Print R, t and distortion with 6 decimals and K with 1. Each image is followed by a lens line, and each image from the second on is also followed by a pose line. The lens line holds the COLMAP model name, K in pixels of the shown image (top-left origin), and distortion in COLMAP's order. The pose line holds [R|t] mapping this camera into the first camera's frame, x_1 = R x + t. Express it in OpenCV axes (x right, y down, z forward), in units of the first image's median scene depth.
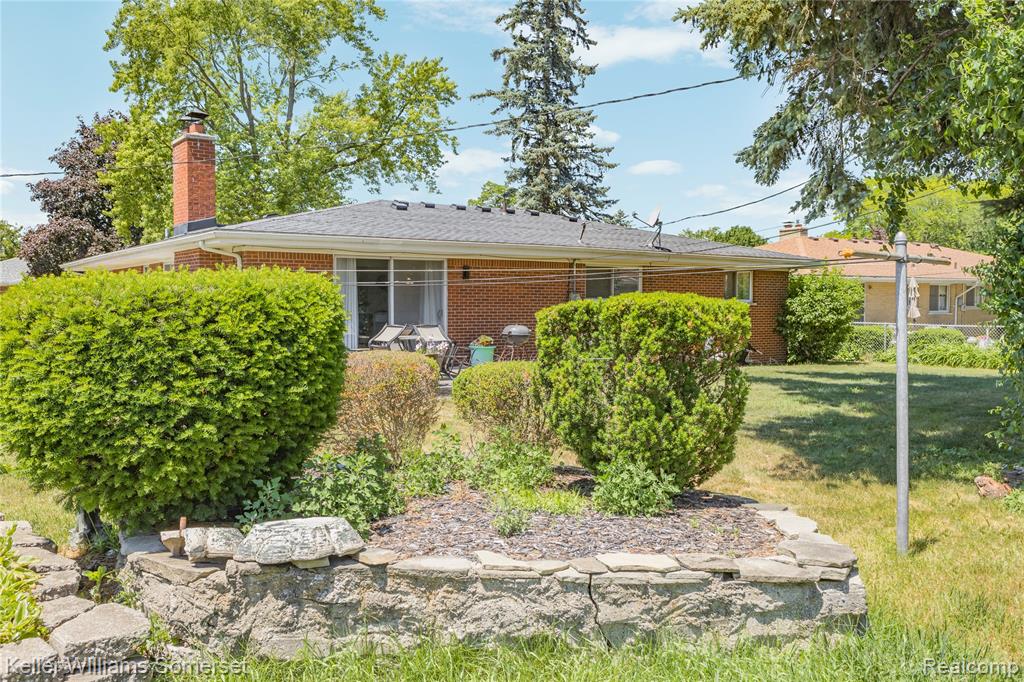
lens RADIAL K [[832.5, 0, 512.0], [0, 832.5, 341.0], [0, 0, 1]] dist [0.010767, 0.001696]
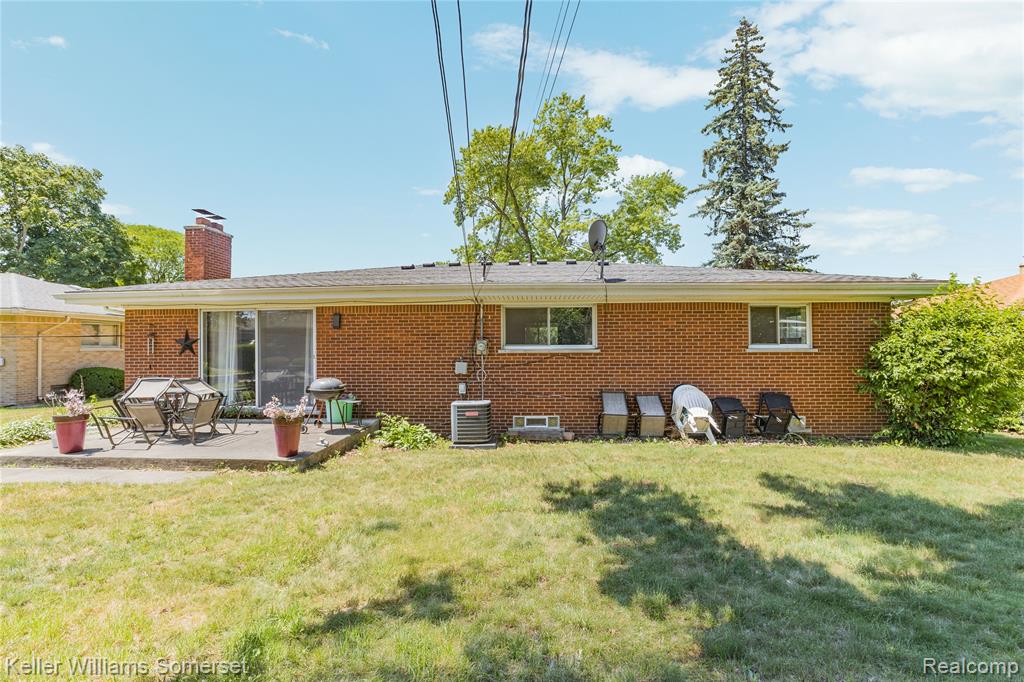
lens RADIAL K [[451.1, 0, 509.9], [0, 451.1, 344.2], [0, 0, 1]] dist [-0.035051, 0.000364]
pose [[0.787169, -0.012455, -0.616612, 0.170844], [-0.020669, 0.998702, -0.046558, -0.014325], [0.616391, 0.049394, 0.785889, 0.292950]]
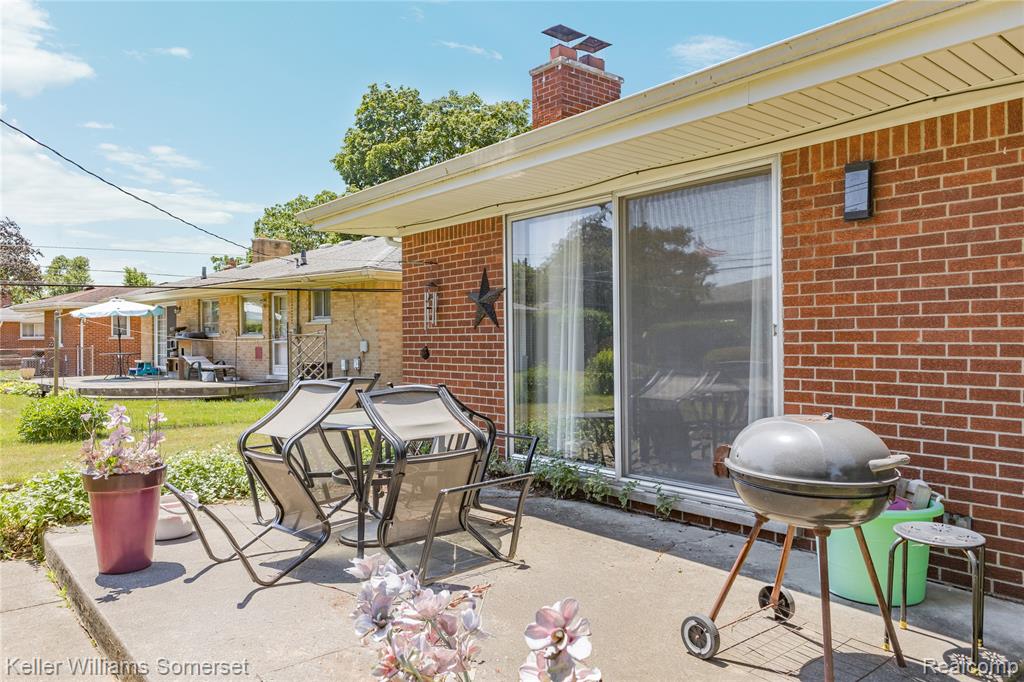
lens RADIAL K [[702.9, 0, 512.0], [0, 702.9, 341.0], [0, 0, 1]] dist [0.001388, -0.000698]
pose [[0.074707, -0.002248, -0.997203, 0.060078], [-0.042672, 0.999074, -0.005449, -0.012724], [0.996292, 0.042959, 0.074542, 0.359699]]
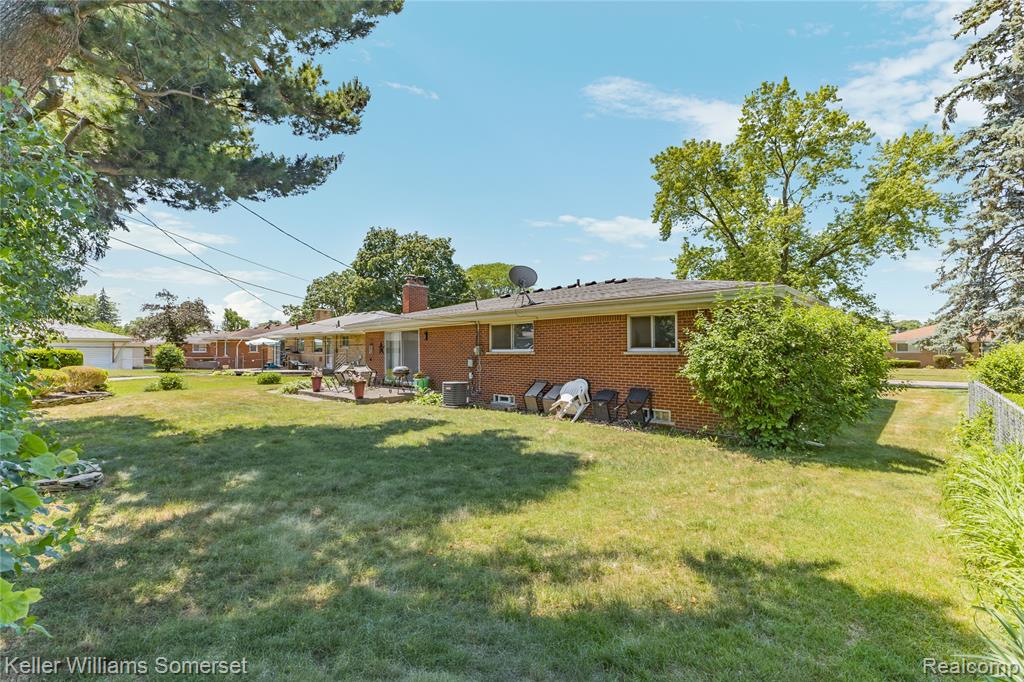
lens RADIAL K [[432.0, 0, 512.7], [0, 432.0, 344.1], [0, 0, 1]] dist [-0.034448, 0.000010]
pose [[0.183244, -0.020237, -0.982859, 0.351700], [-0.042457, 0.998692, -0.028478, -0.018824], [0.982150, 0.046947, 0.182145, 0.413579]]
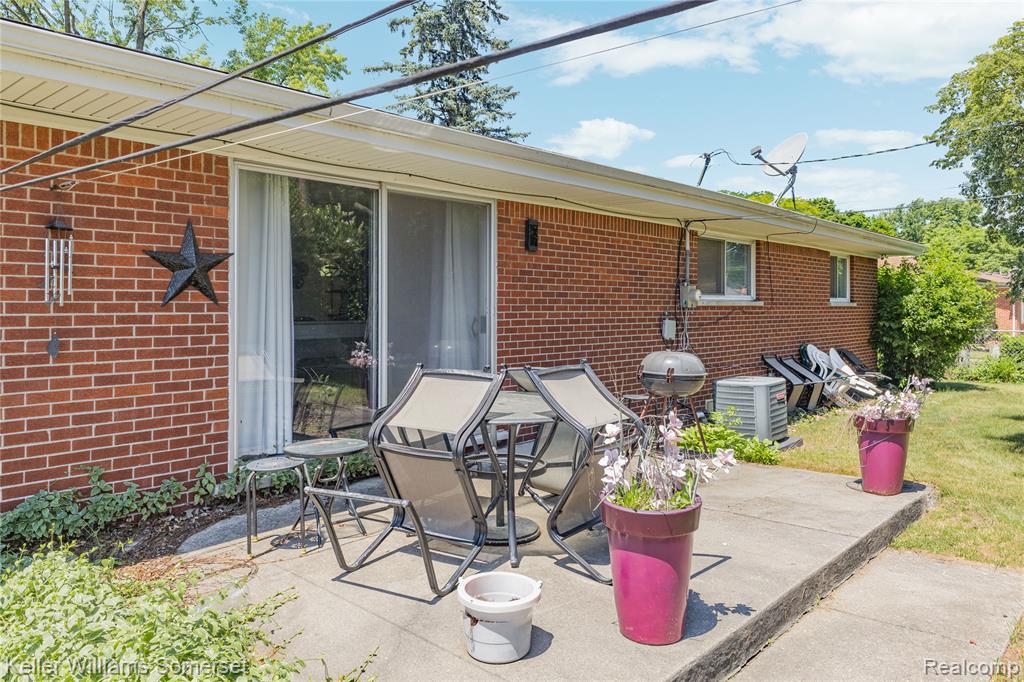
lens RADIAL K [[721.1, 0, 515.2], [0, 721.1, 307.0], [0, 0, 1]] dist [0.005561, 0.002189]
pose [[0.977170, -0.002445, 0.212444, -0.059505], [0.011994, 0.998974, -0.043673, -0.010519], [-0.212119, 0.045224, 0.976197, 0.253564]]
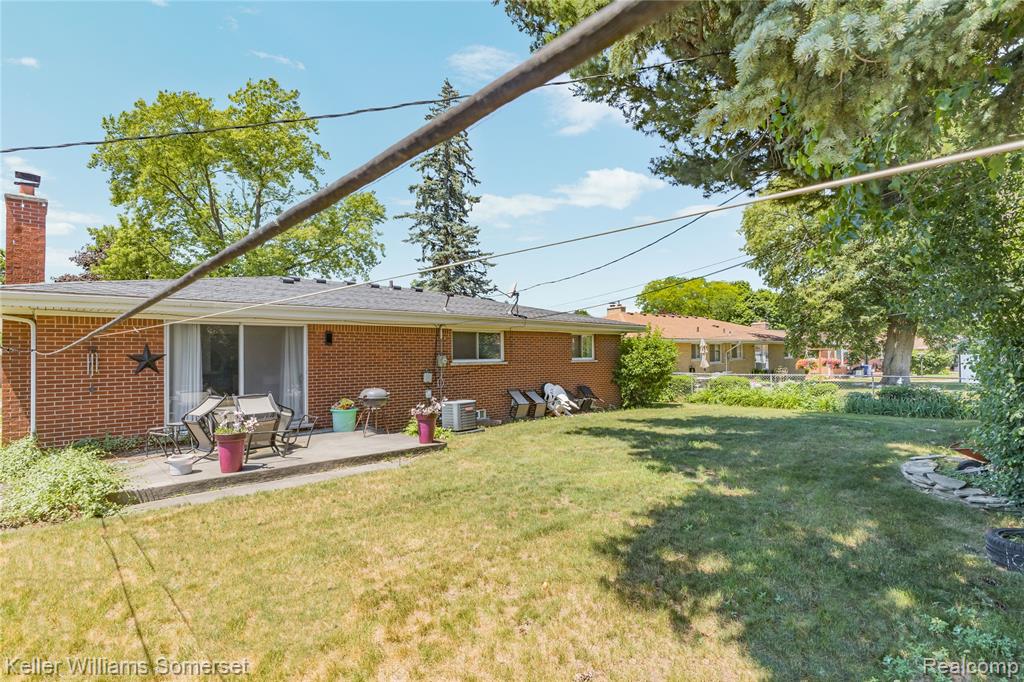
lens RADIAL K [[501.2, 0, 513.0], [0, 501.2, 350.4], [0, 0, 1]] dist [-0.000800, 0.000038]
pose [[0.990820, -0.016007, 0.134236, 0.035875], [0.024204, 0.997925, -0.059657, -0.009759], [-0.133003, 0.062359, 0.989152, 0.145446]]
